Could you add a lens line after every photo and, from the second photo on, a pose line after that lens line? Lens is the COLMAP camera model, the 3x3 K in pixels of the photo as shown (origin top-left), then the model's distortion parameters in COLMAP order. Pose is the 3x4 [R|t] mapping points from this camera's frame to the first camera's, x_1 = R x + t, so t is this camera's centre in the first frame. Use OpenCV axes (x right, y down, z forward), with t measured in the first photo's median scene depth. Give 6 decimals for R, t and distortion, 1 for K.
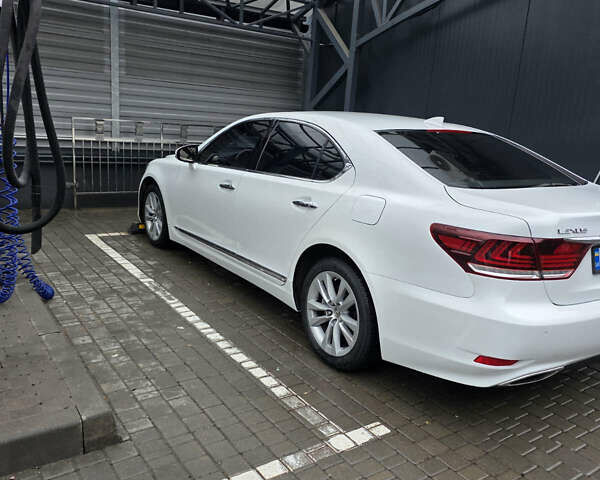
lens RADIAL K [[542.9, 0, 300.0], [0, 542.9, 240.0], [0, 0, 1]] dist [0.016500, -0.001073]
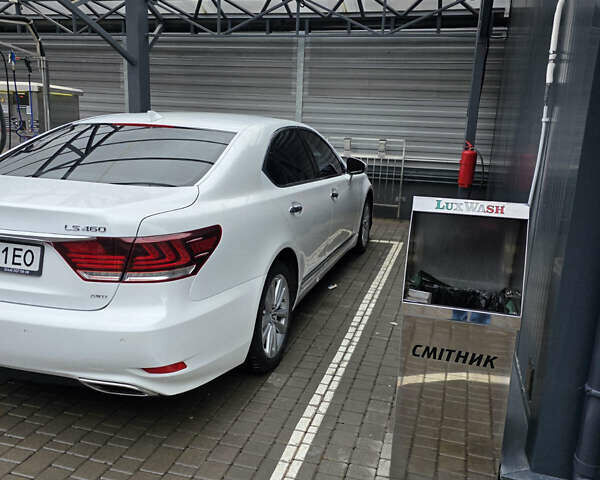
lens RADIAL K [[529.8, 0, 298.7], [0, 529.8, 265.9], [0, 0, 1]] dist [0.004307, -0.003432]
pose [[0.650837, 0.151903, -0.743866, 0.549569], [-0.152805, 0.985939, 0.067641, -0.023918], [0.743681, 0.069643, 0.664897, 0.276749]]
